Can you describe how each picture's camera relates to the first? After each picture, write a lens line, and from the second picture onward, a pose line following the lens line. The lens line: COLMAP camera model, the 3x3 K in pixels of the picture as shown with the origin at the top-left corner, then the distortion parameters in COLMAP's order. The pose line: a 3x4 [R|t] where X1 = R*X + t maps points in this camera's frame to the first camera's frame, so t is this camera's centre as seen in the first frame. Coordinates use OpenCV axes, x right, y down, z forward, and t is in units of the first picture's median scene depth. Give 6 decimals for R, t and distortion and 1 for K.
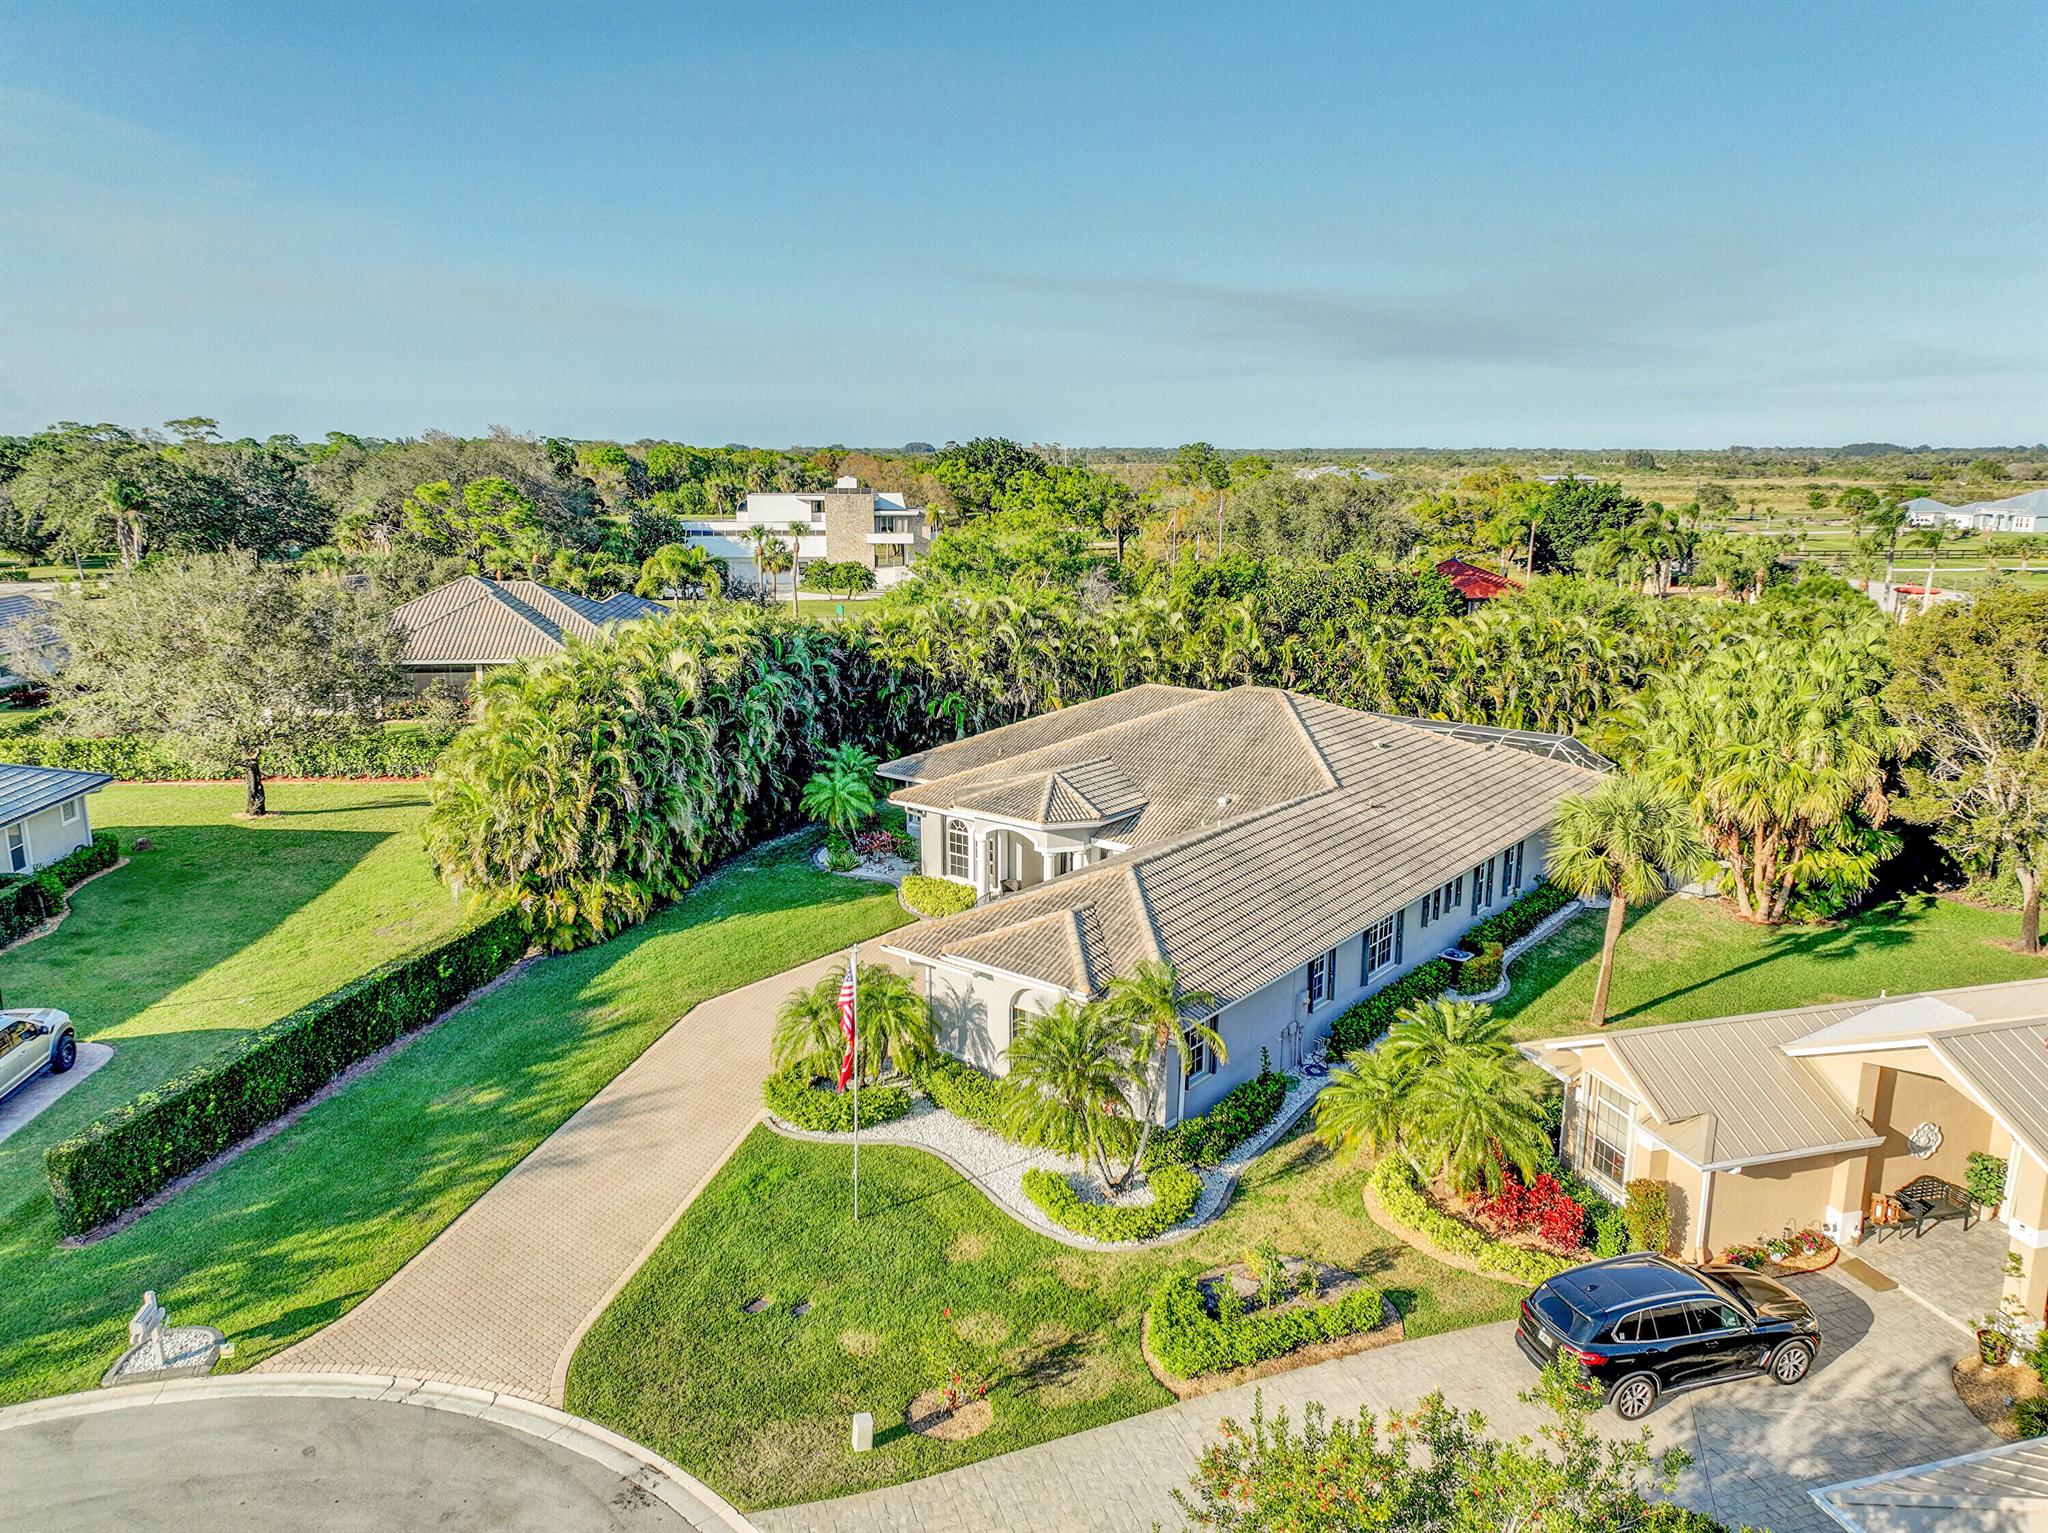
lens RADIAL K [[1436.4, 0, 1033.9], [0, 1436.4, 770.0], [0, 0, 1]] dist [-0.000377, 0.018049]
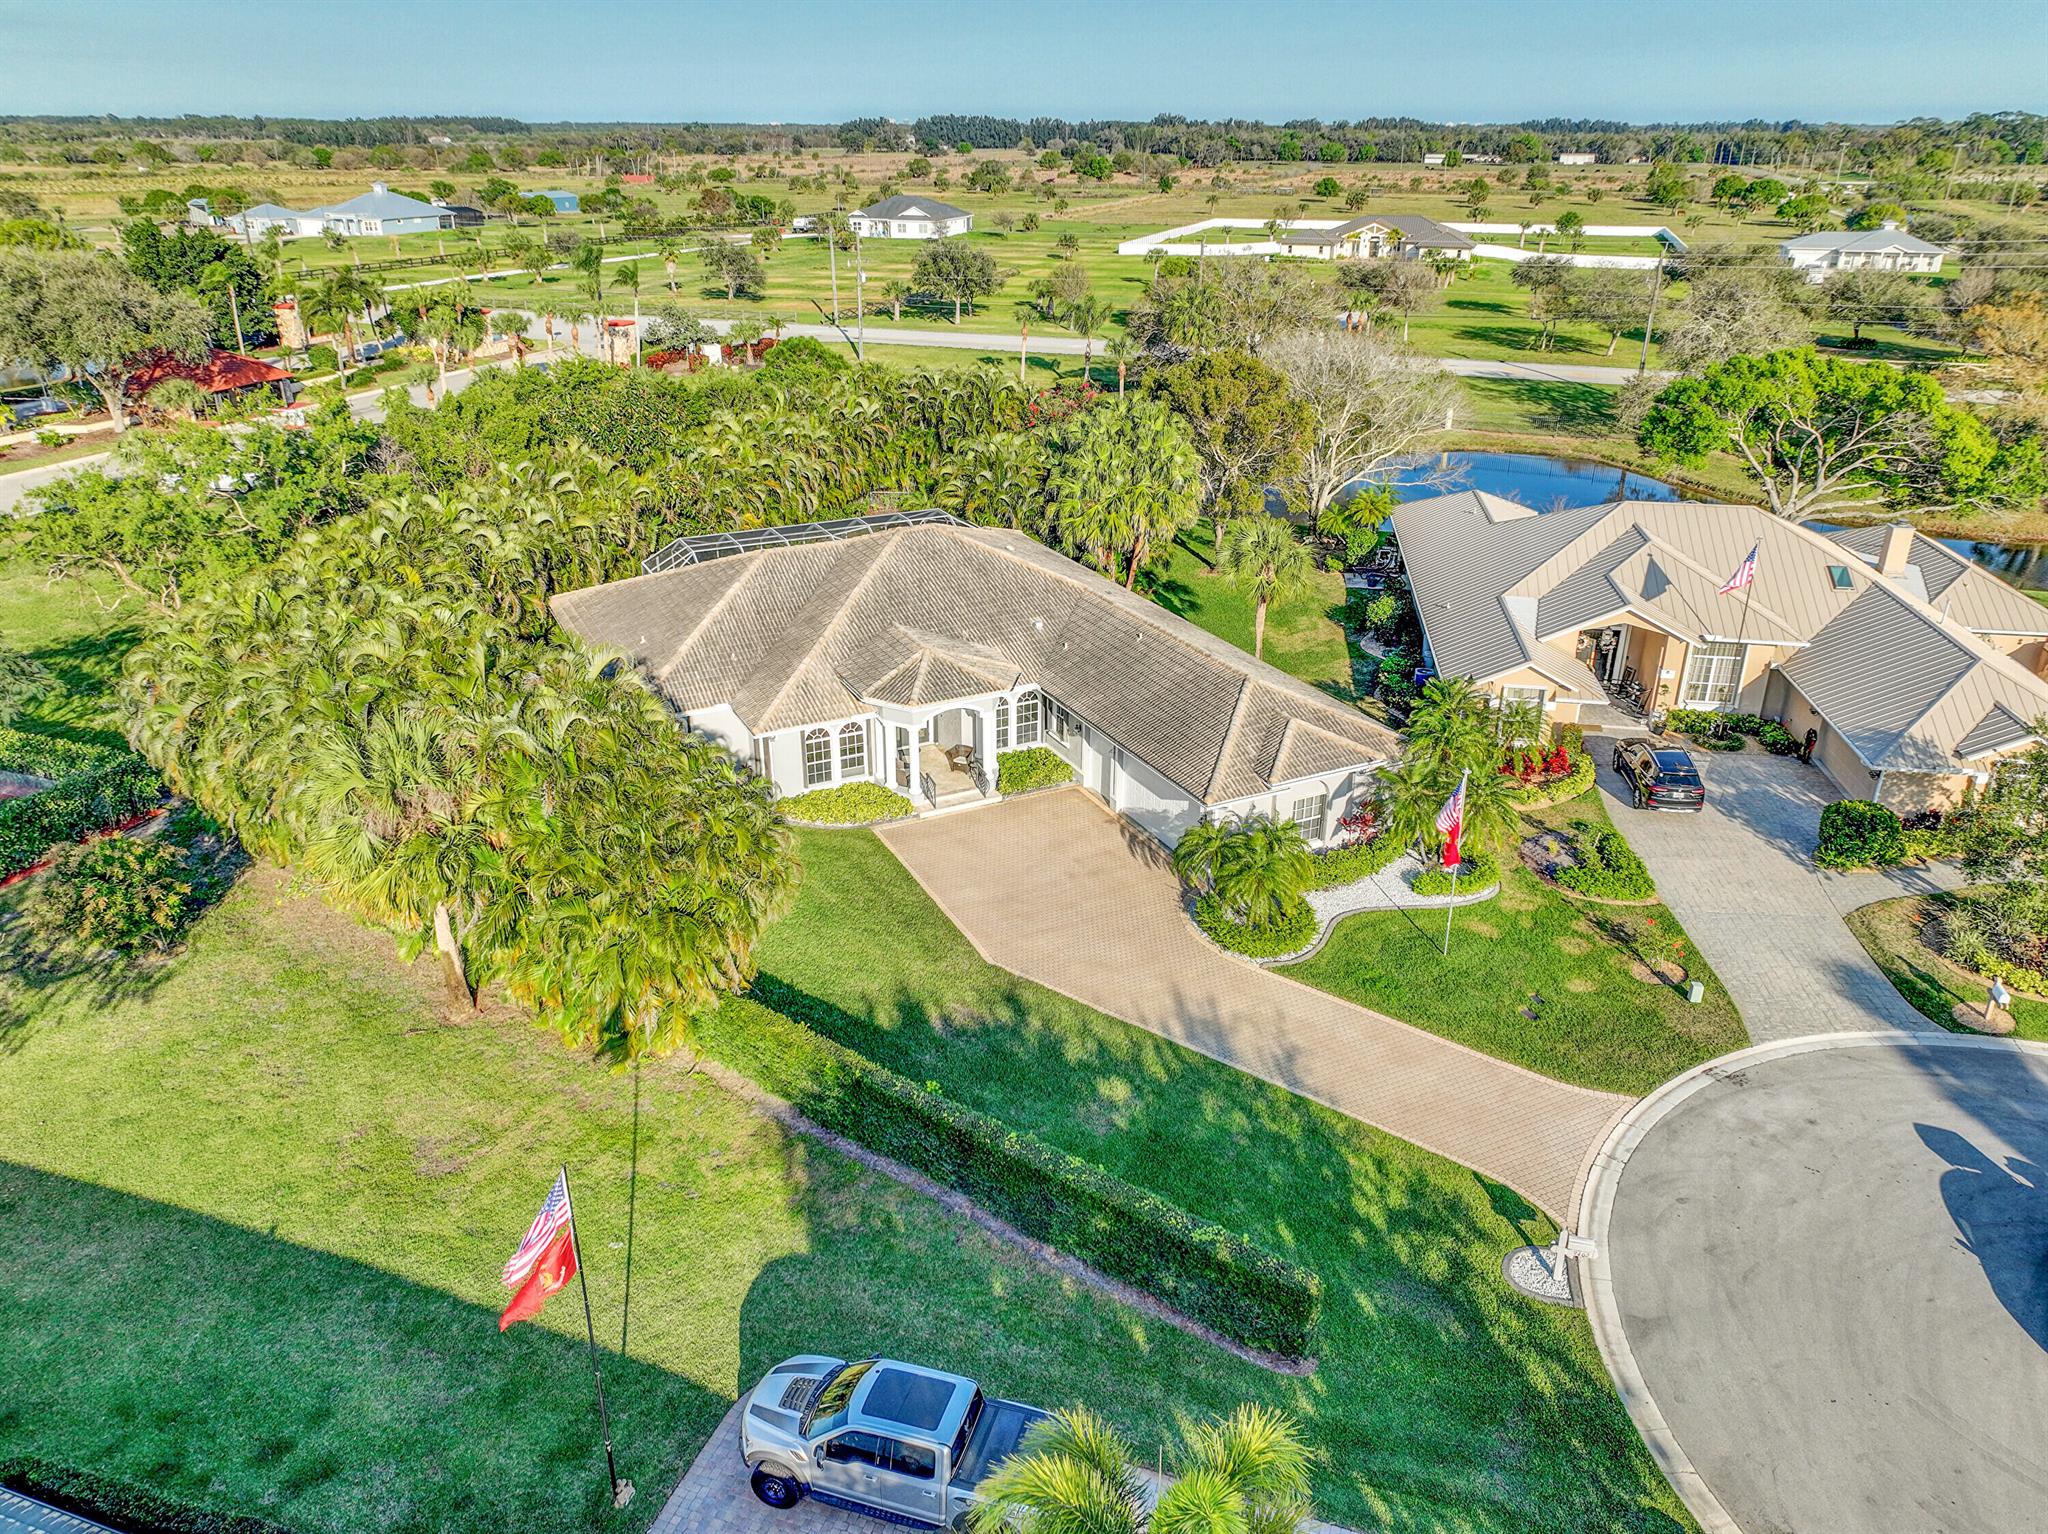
lens RADIAL K [[1436.4, 0, 1024.5], [0, 1436.4, 766.5], [0, 0, 1]] dist [-0.000377, 0.018049]
pose [[0.421420, -0.370812, 0.827589, -1.204355], [0.194660, 0.928298, 0.316813, -0.332946], [-0.885728, 0.027587, 0.463385, 0.613553]]
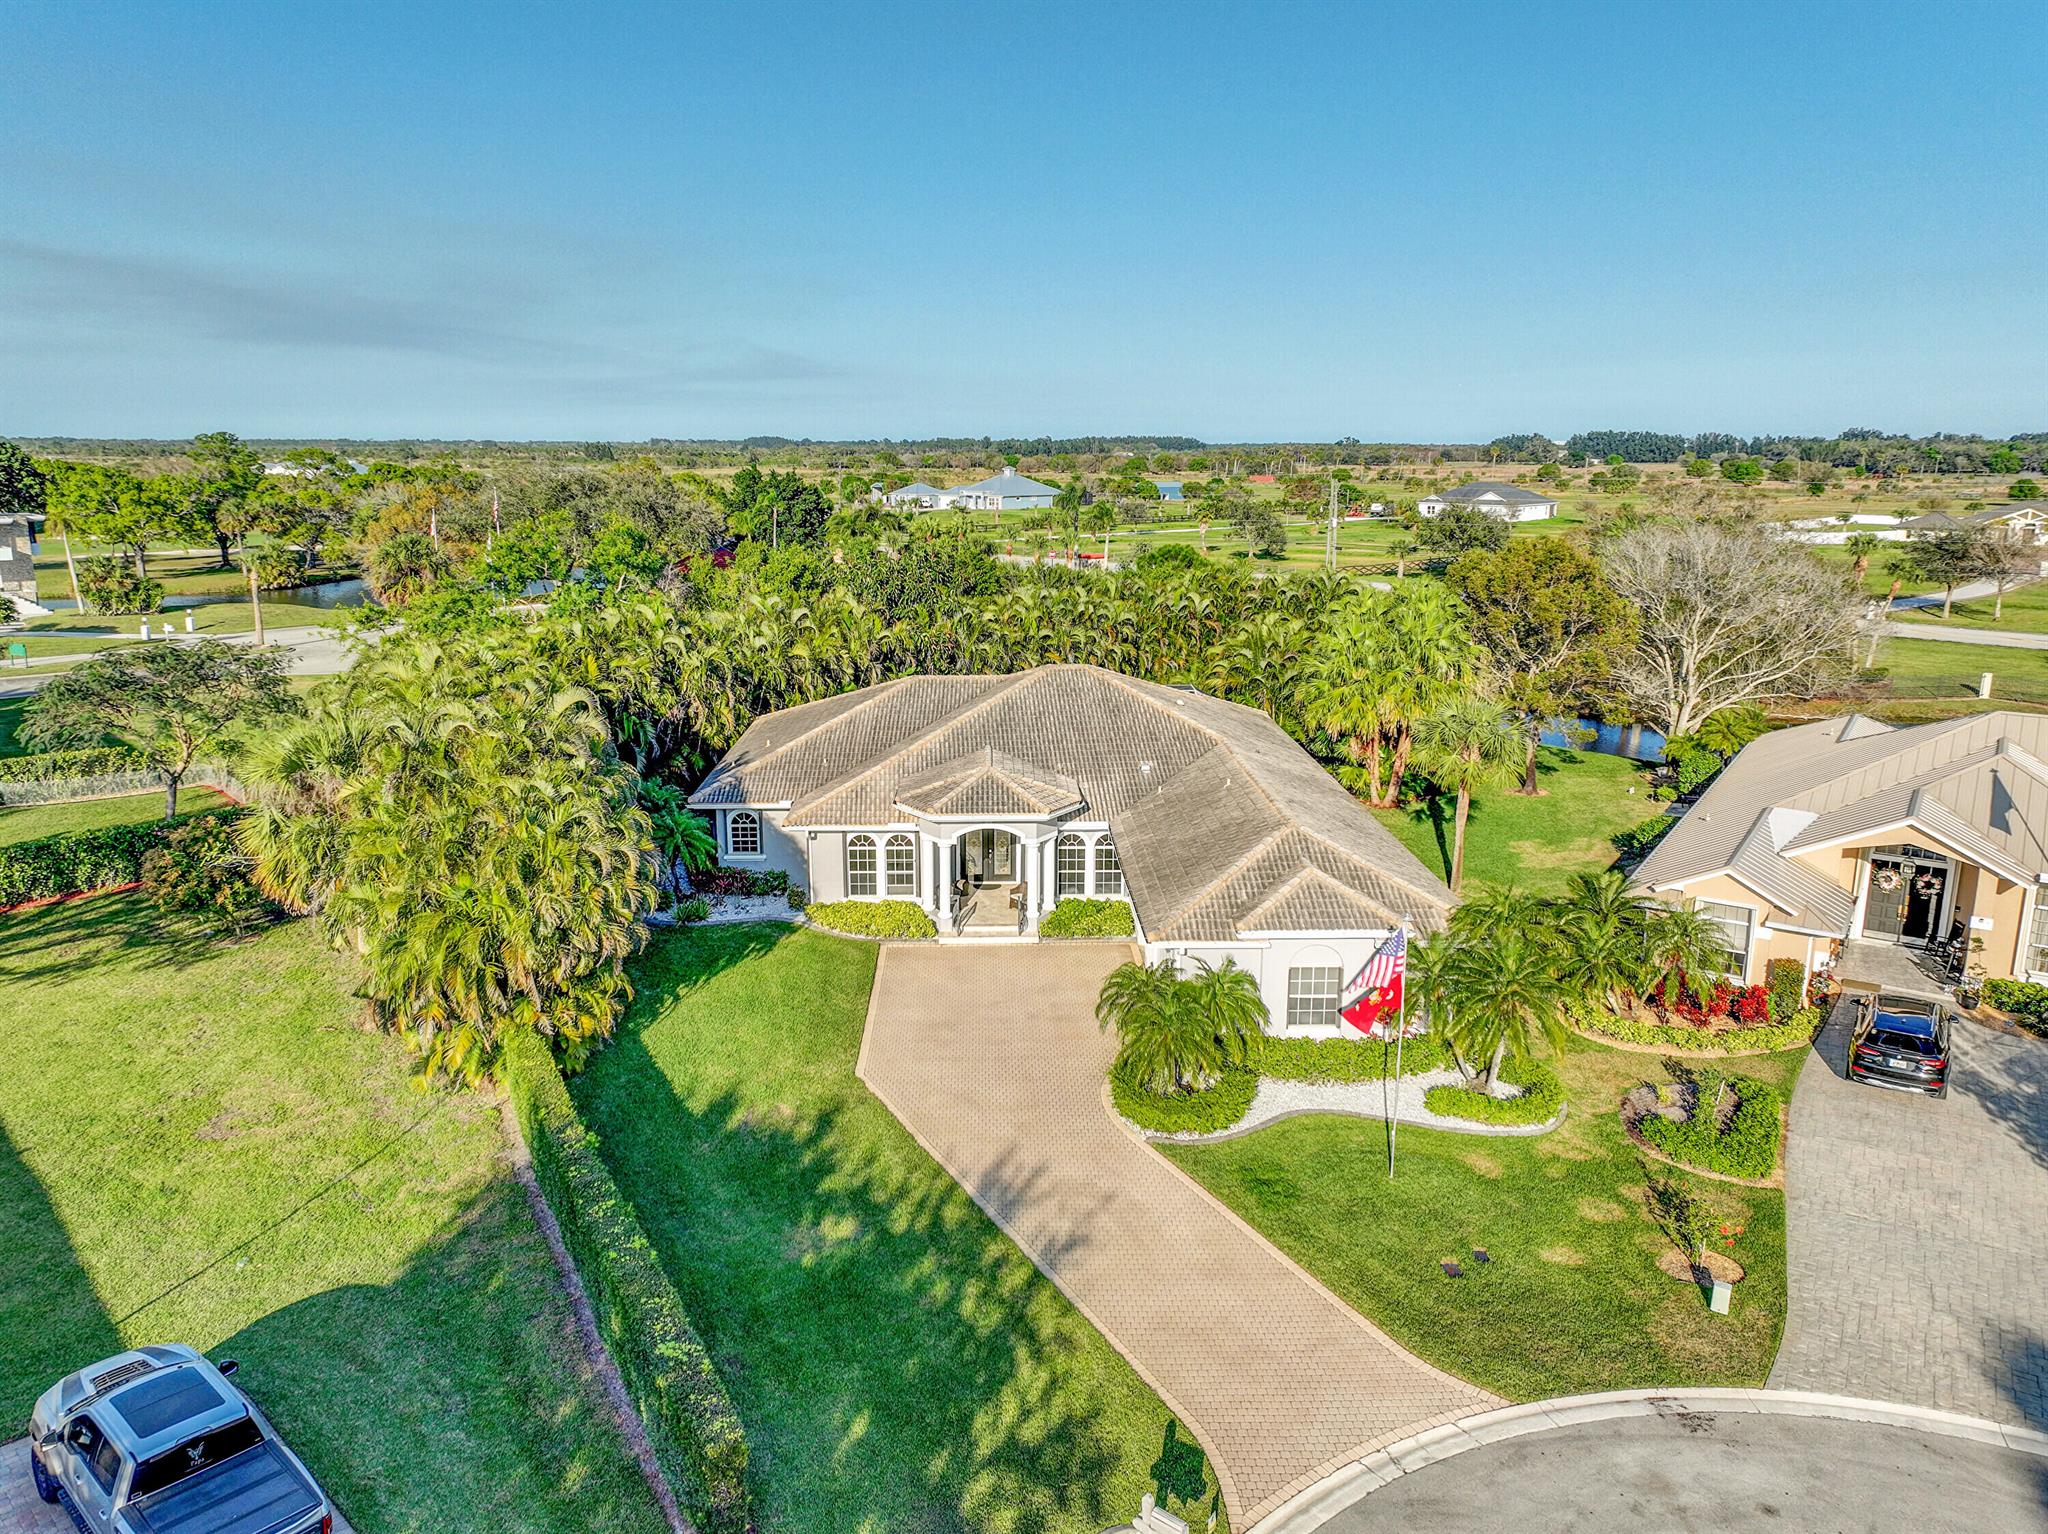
lens RADIAL K [[1436.4, 0, 1024.3], [0, 1436.4, 763.1], [0, 0, 1]] dist [-0.000377, 0.018049]
pose [[0.764422, -0.139135, 0.629524, -0.817042], [0.138409, 0.989085, 0.050535, -0.065588], [-0.629684, 0.048502, 0.775336, 0.297144]]
